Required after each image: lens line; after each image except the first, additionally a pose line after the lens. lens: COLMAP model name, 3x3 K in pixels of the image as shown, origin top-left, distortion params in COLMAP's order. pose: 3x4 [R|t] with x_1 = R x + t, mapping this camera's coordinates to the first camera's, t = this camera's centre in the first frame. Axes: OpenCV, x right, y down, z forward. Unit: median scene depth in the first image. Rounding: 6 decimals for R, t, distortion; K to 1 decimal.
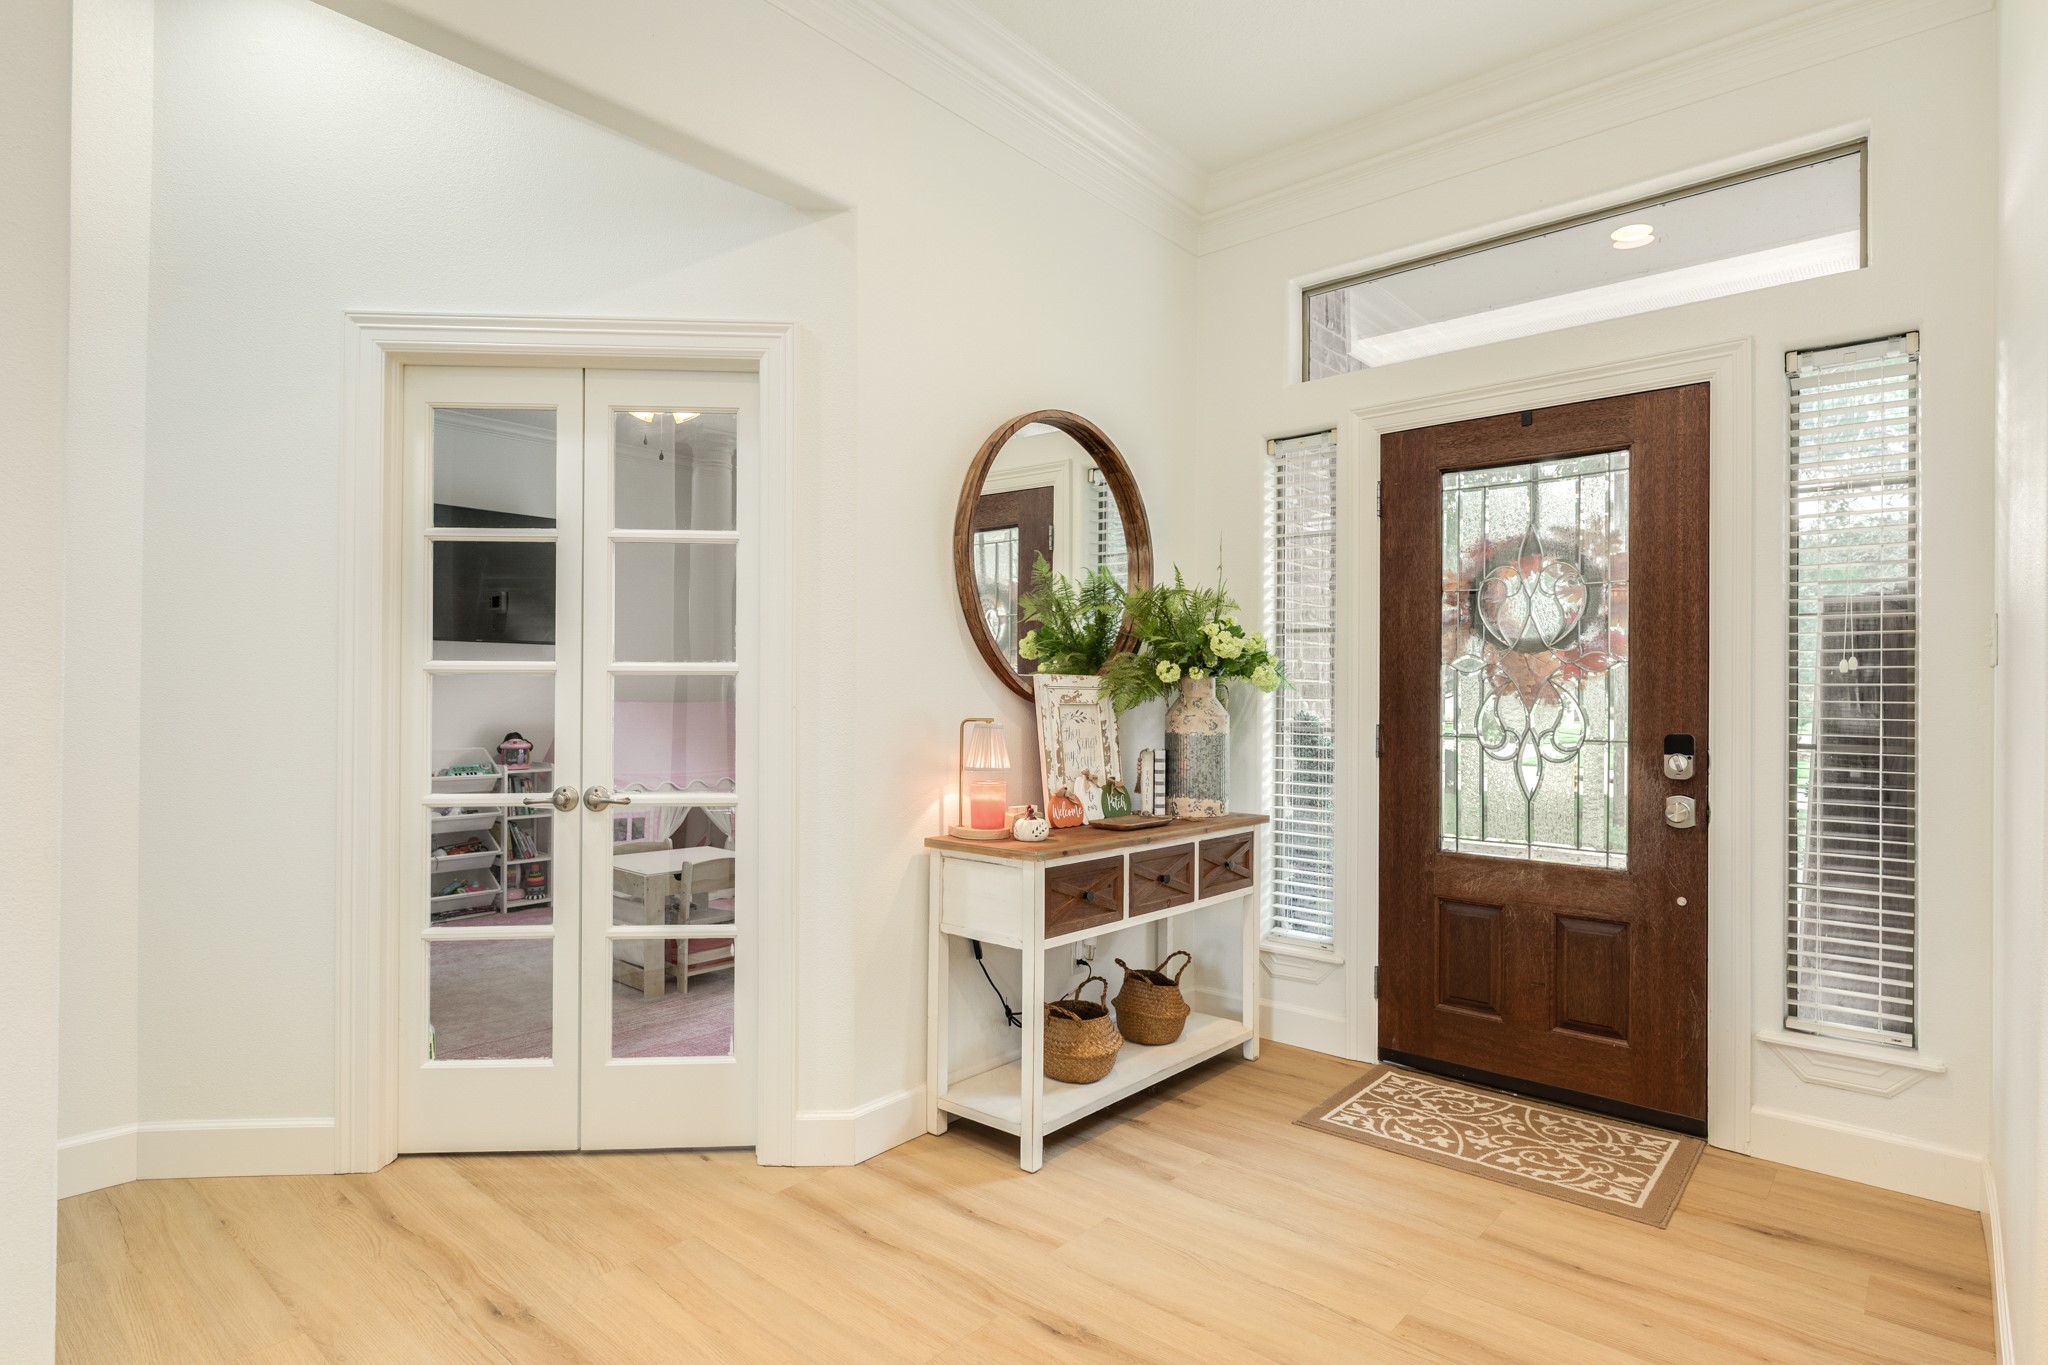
lens RADIAL K [[1055.2, 0, 1029.6], [0, 1055.2, 694.6], [0, 0, 1]] dist [0.000312, -0.000047]
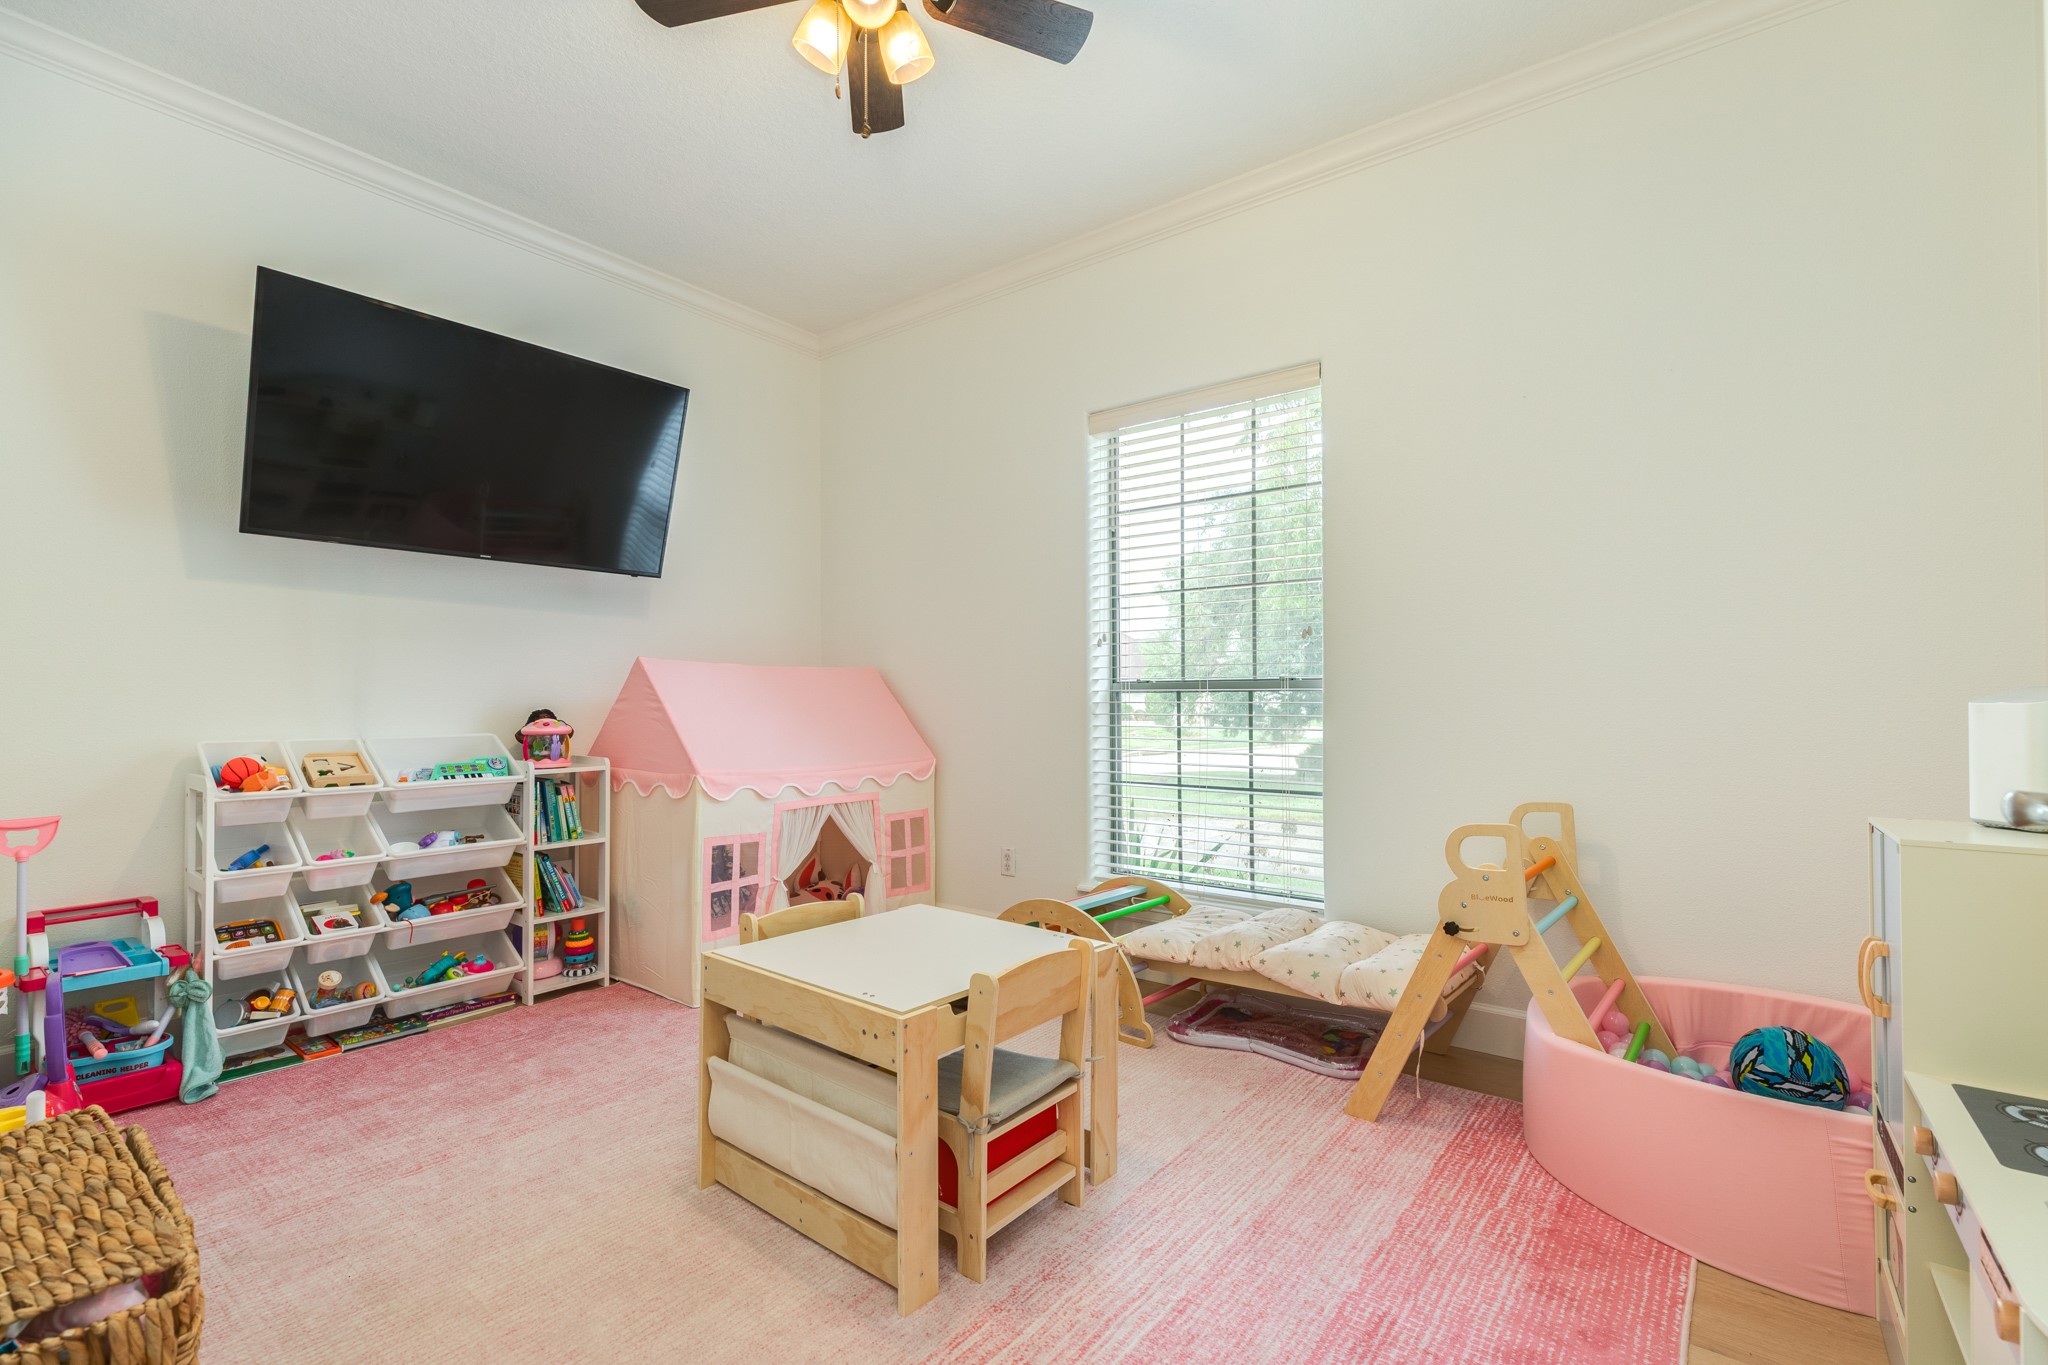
lens RADIAL K [[897.2, 0, 1034.0], [0, 897.2, 677.9], [0, 0, 1]] dist [0.002154, -0.000204]
pose [[0.997349, -0.011324, 0.071873, -0.407545], [0.012651, 0.999758, -0.018023, 0.053257], [-0.071652, 0.018885, 0.997251, 0.771371]]
